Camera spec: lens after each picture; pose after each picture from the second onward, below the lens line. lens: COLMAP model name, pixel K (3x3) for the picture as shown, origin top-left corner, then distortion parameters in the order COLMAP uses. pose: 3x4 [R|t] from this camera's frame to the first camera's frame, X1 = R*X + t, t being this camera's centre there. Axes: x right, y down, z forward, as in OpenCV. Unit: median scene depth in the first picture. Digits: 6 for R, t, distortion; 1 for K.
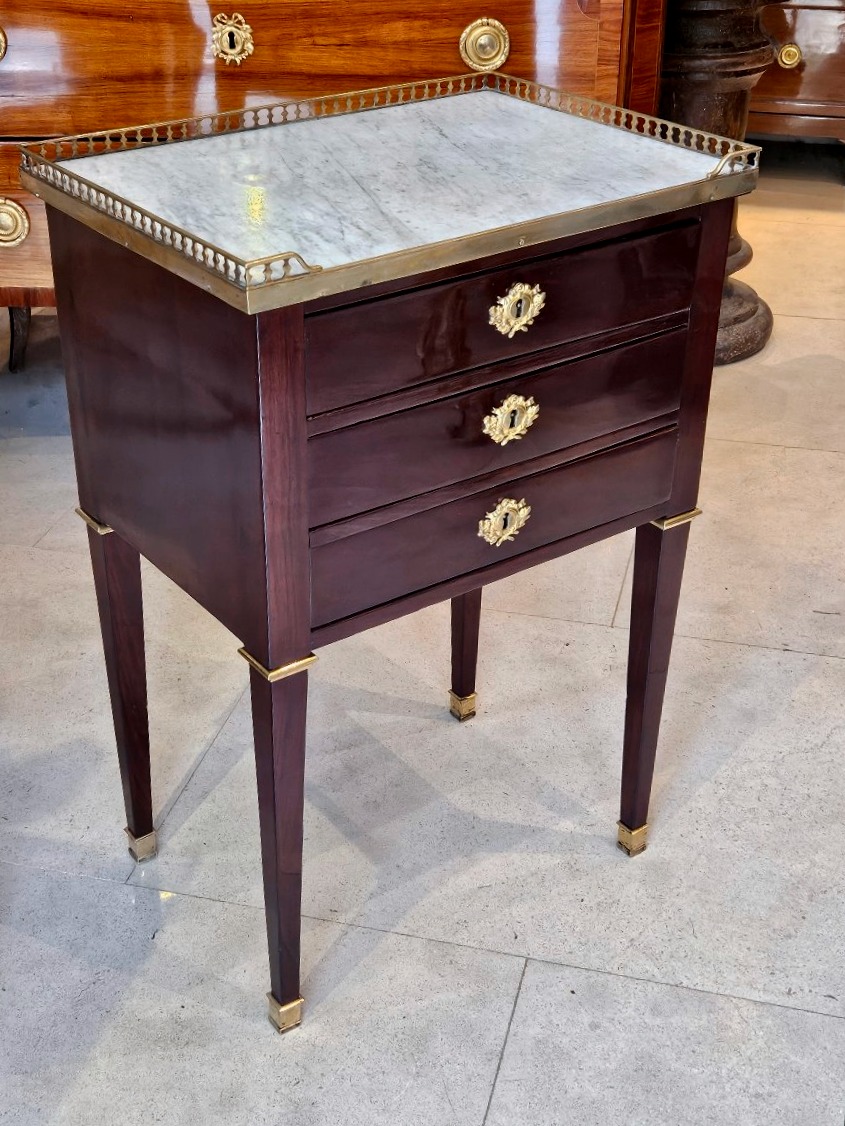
lens RADIAL K [[1457.0, 0, 427.2], [0, 1457.0, 485.5], [0, 0, 1]] dist [0.109060, -0.032621]
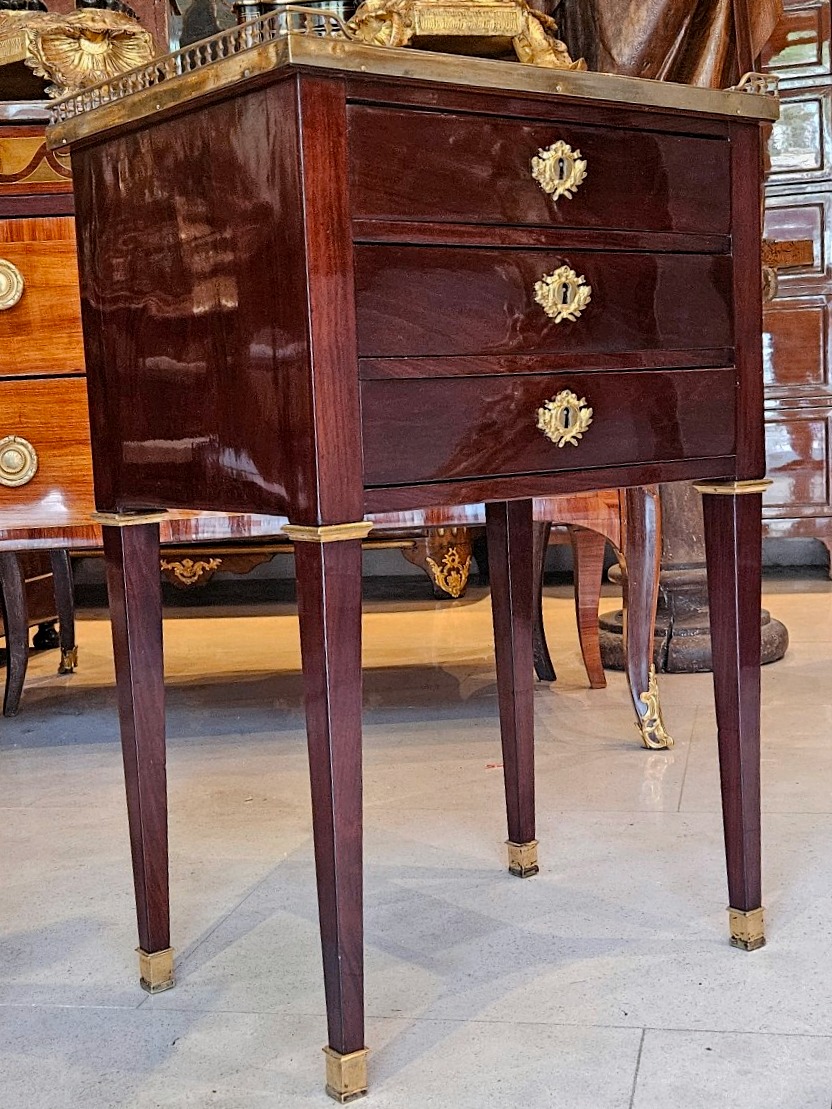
lens RADIAL K [[1435.0, 0, 420.7], [0, 1435.0, 478.1], [0, 0, 1]] dist [0.109060, -0.032621]
pose [[0.997785, -0.063920, 0.018428, -0.048016], [0.066152, 0.924146, -0.376268, 0.334157], [0.007021, 0.376653, 0.926328, 0.156523]]
